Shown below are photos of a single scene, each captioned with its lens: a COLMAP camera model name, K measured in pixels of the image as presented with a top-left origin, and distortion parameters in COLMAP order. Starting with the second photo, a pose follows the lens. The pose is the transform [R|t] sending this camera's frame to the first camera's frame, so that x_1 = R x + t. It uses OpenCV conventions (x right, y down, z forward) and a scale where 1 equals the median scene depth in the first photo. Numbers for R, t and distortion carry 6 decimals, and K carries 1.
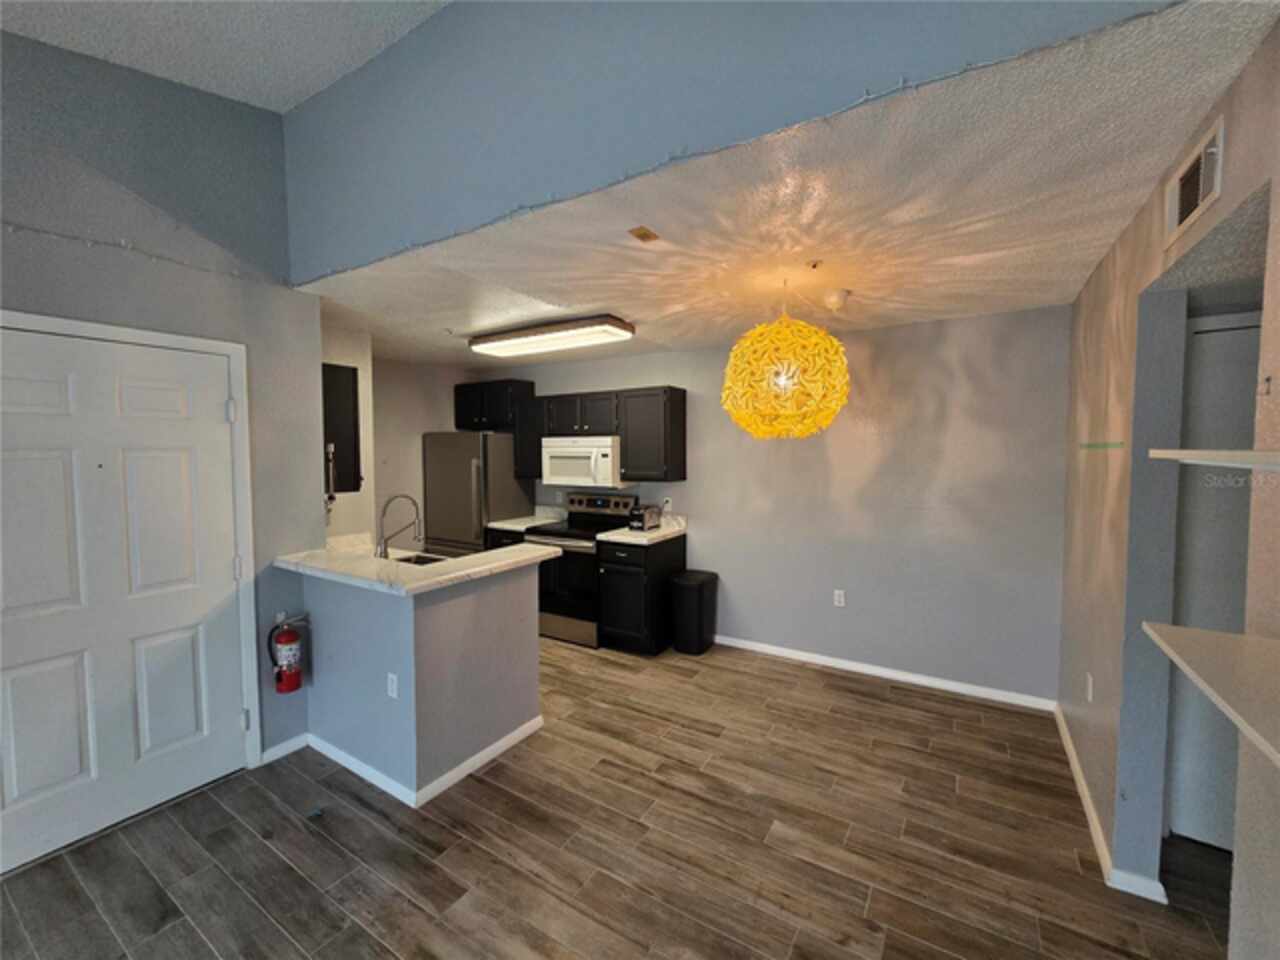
lens RADIAL K [[520.3, 0, 636.5], [0, 520.3, 475.4], [0, 0, 1]] dist [-0.001322, 0.000130]
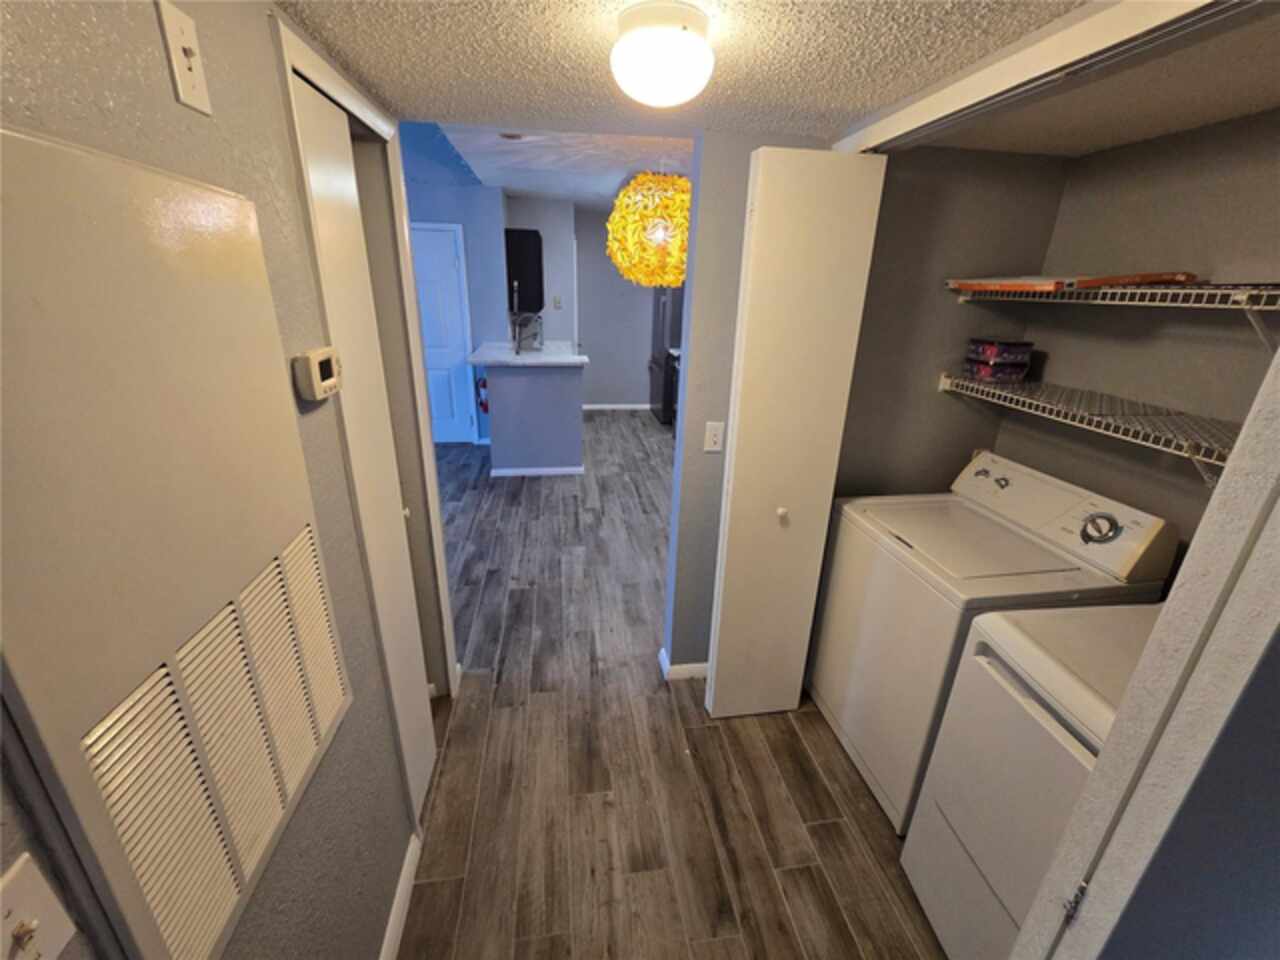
lens RADIAL K [[520.3, 0, 636.5], [0, 520.3, 475.4], [0, 0, 1]] dist [-0.001322, 0.000130]
pose [[0.639588, 0.281777, -0.715212, 1.251087], [-0.058928, 0.945631, 0.319859, -0.032444], [0.766456, -0.162432, 0.621419, 0.172968]]
